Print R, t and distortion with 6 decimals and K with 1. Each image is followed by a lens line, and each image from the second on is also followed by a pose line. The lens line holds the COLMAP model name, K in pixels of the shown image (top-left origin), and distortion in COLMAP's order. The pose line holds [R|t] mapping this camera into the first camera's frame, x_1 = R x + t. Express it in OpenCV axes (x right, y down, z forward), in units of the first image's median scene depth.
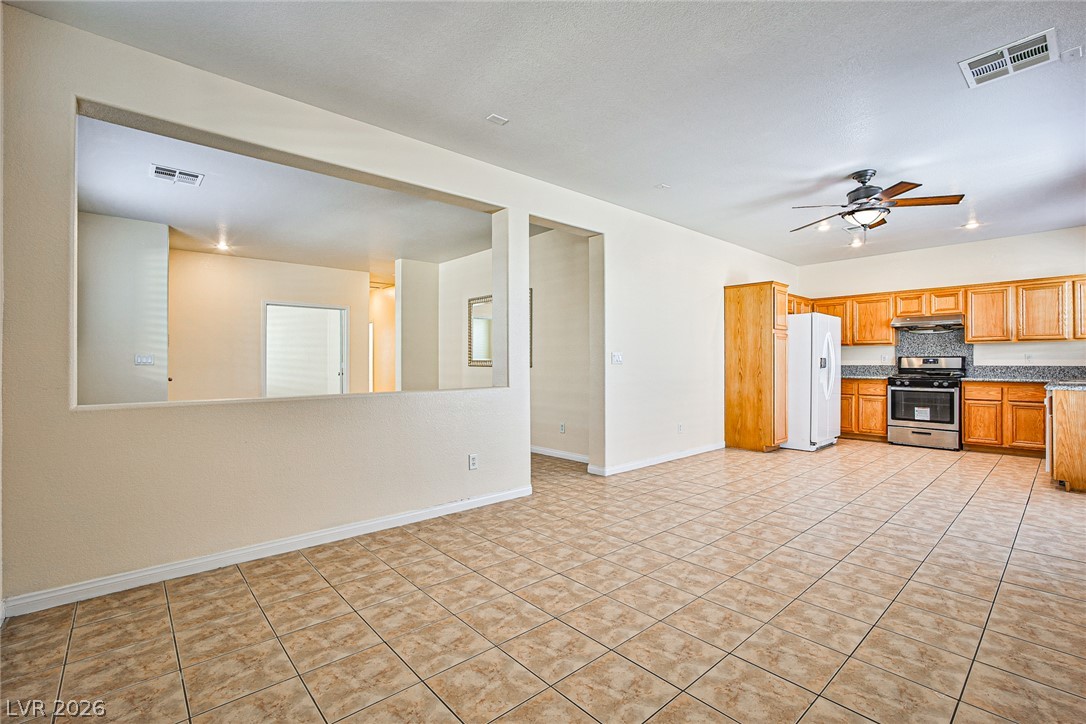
lens RADIAL K [[488.2, 0, 547.2], [0, 488.2, 361.9], [0, 0, 1]] dist [-0.033609, 0.017609]
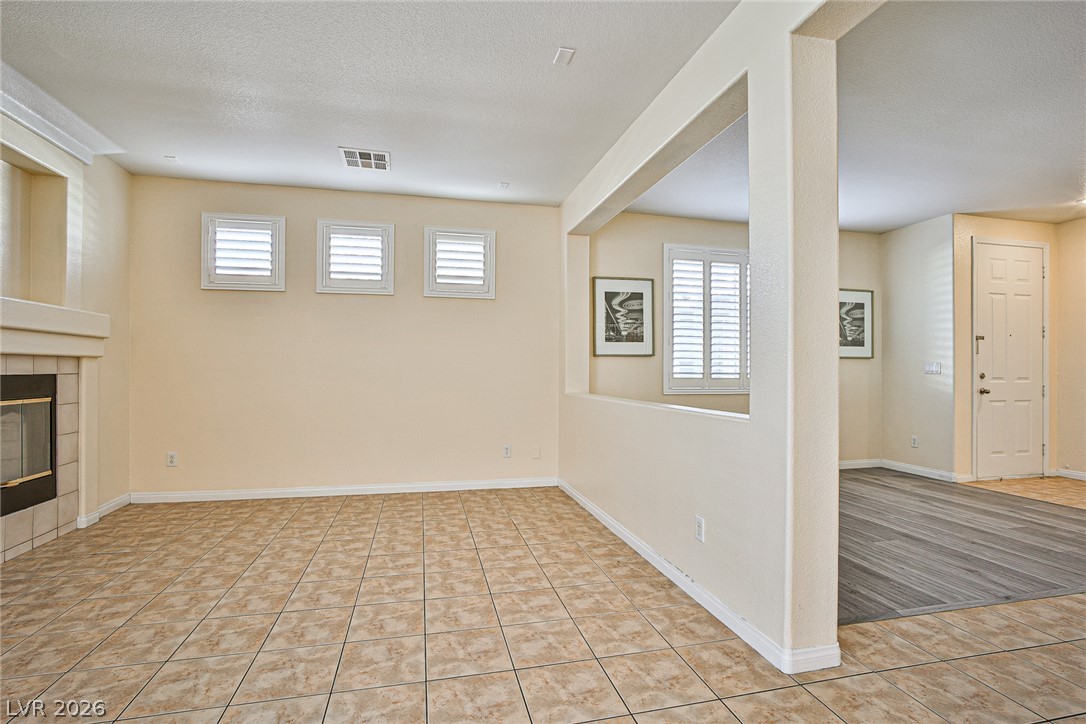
lens RADIAL K [[491.3, 0, 531.4], [0, 491.3, 369.7], [0, 0, 1]] dist [-0.032488, 0.012197]
pose [[-0.486396, -0.002653, -0.873735, 0.316656], [-0.002224, 0.999996, -0.001799, 0.002587], [0.873736, 0.001068, -0.486400, 0.706251]]
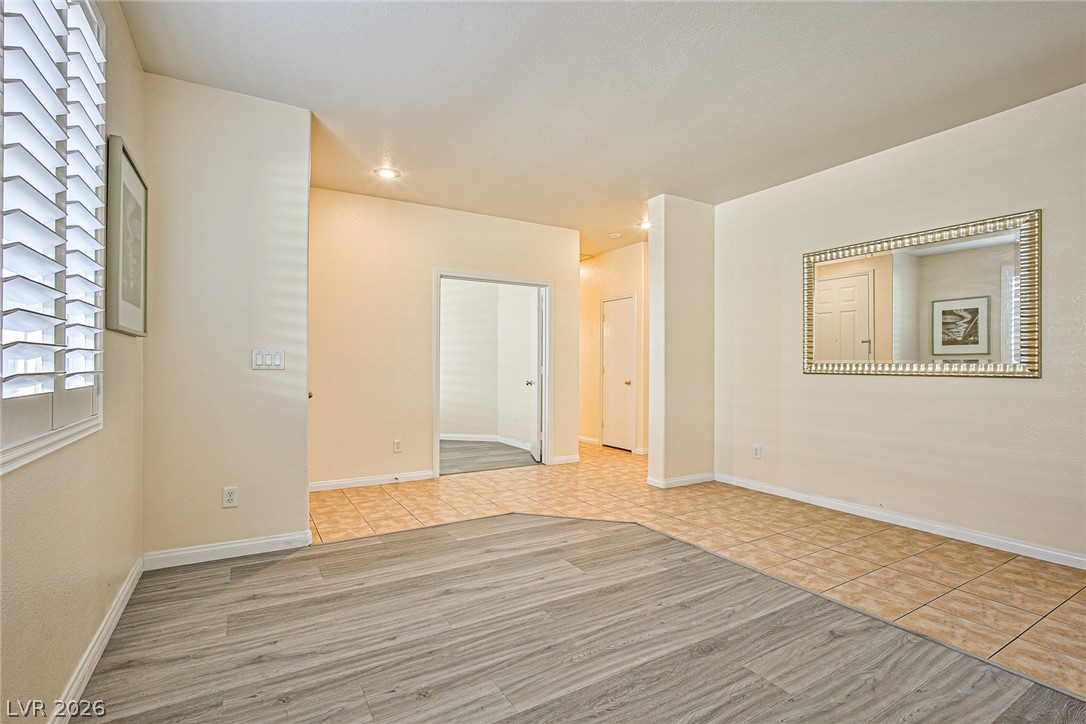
lens RADIAL K [[512.4, 0, 546.7], [0, 512.4, 366.9], [0, 0, 1]] dist [-0.025476, 0.000324]
pose [[0.981849, 0.004224, -0.189617, -0.406628], [-0.003841, 0.999990, 0.002385, 0.008010], [0.189626, -0.001613, 0.981855, 0.476618]]
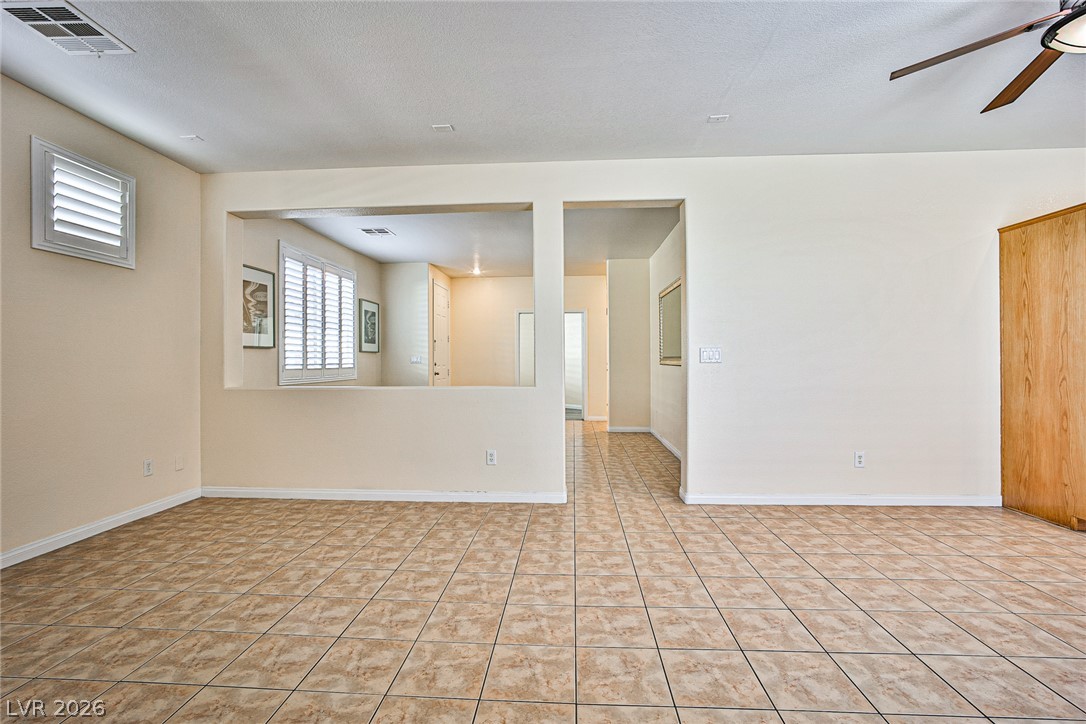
lens RADIAL K [[490.1, 0, 540.4], [0, 490.1, 363.0], [0, 0, 1]] dist [-0.038566, 0.017109]
pose [[0.700141, 0.002037, -0.714002, 0.417104], [0.003398, 0.999975, 0.006184, -0.000509], [0.713997, -0.006756, 0.700116, 0.222344]]
